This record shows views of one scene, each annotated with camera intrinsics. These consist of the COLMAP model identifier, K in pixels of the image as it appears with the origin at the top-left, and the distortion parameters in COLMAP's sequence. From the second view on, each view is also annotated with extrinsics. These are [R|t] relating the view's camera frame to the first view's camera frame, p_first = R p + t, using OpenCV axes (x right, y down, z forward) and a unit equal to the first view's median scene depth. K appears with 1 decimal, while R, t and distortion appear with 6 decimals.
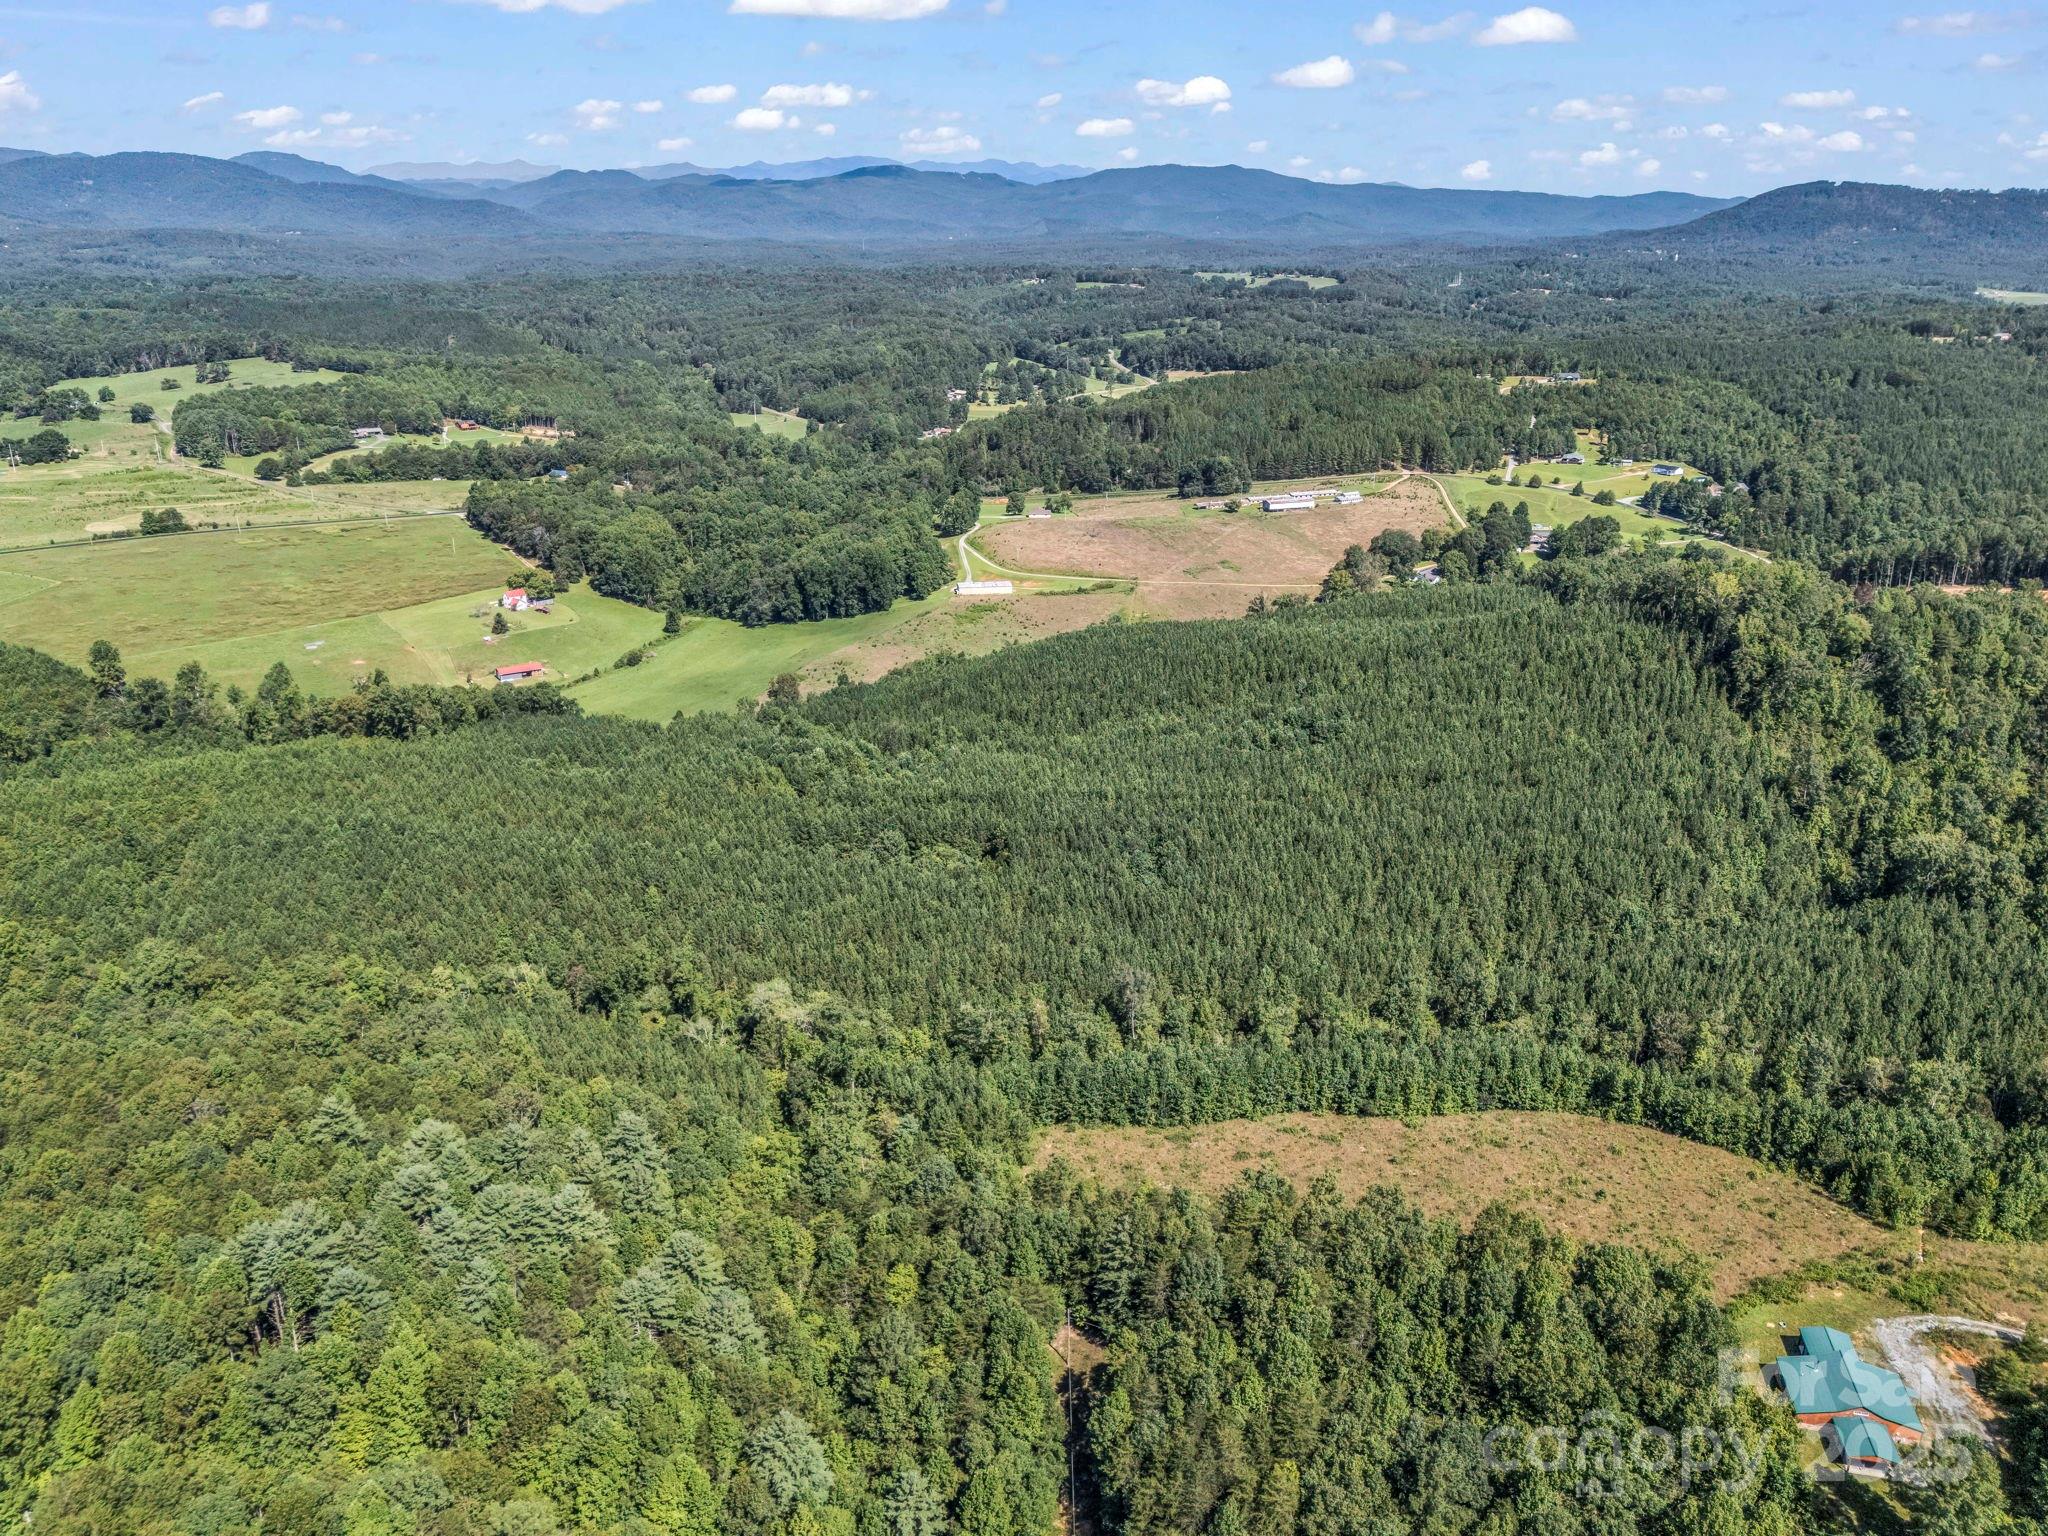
lens RADIAL K [[1515.1, 0, 1029.2], [0, 1515.1, 795.9], [0, 0, 1]] dist [0.100406, -0.113433]
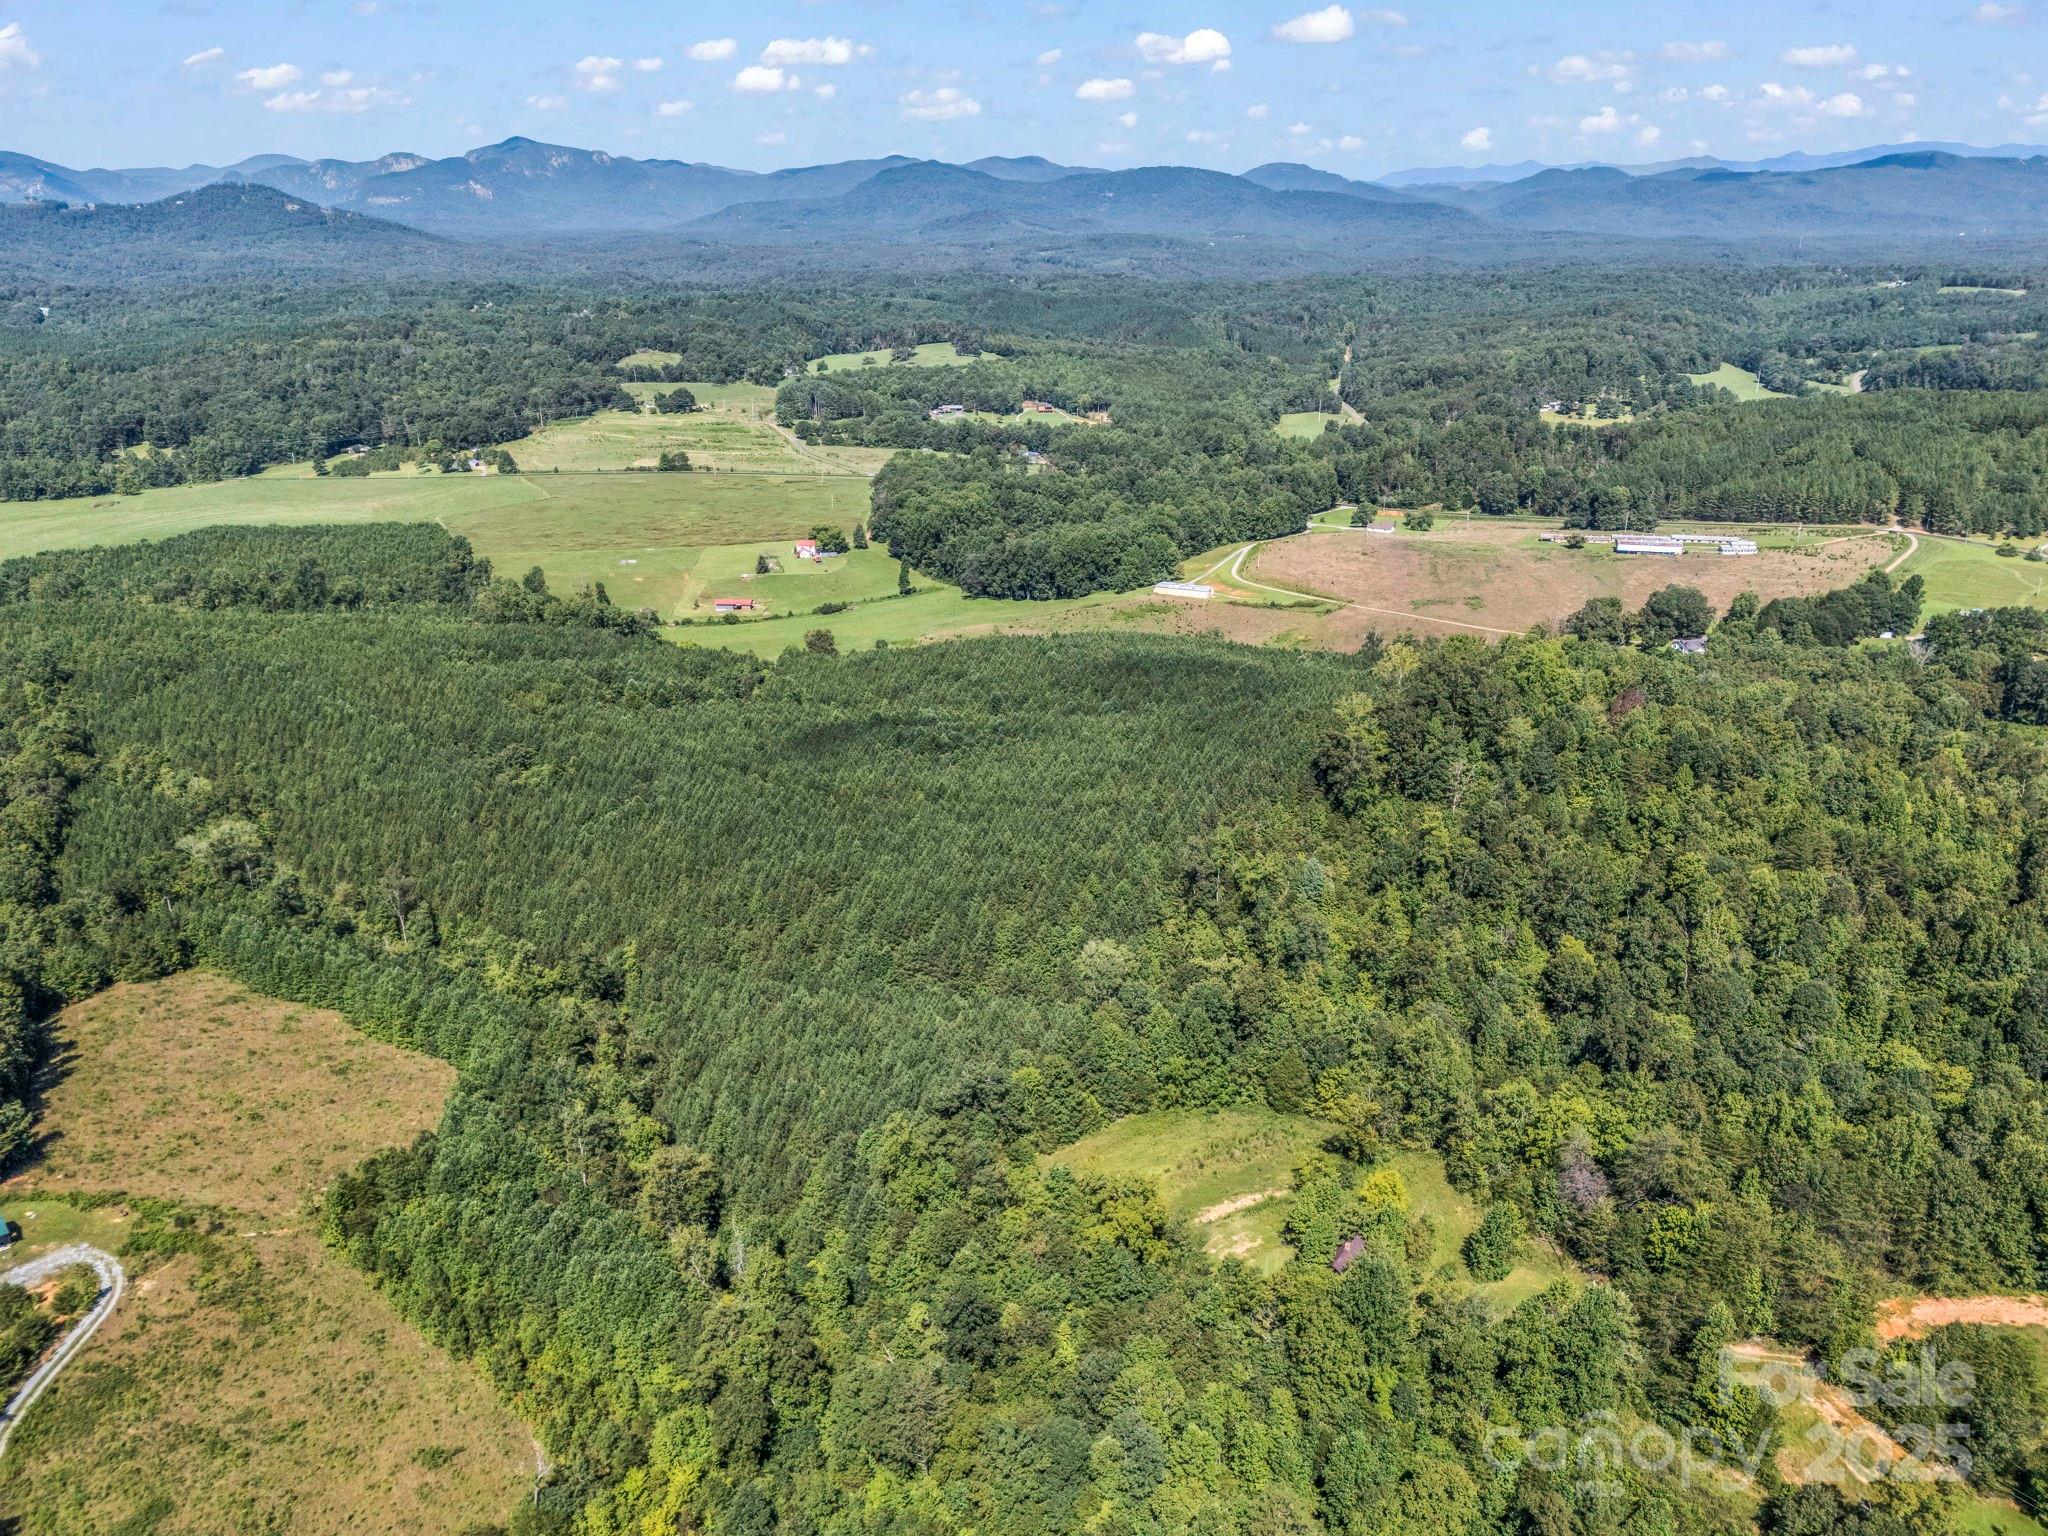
lens RADIAL K [[1515.1, 0, 1029.2], [0, 1515.1, 795.9], [0, 0, 1]] dist [0.100406, -0.113433]
pose [[0.814506, 0.202258, -0.543757, 0.386218], [-0.202408, 0.977438, 0.060380, -0.038985], [0.543701, 0.060881, 0.837068, 0.106064]]
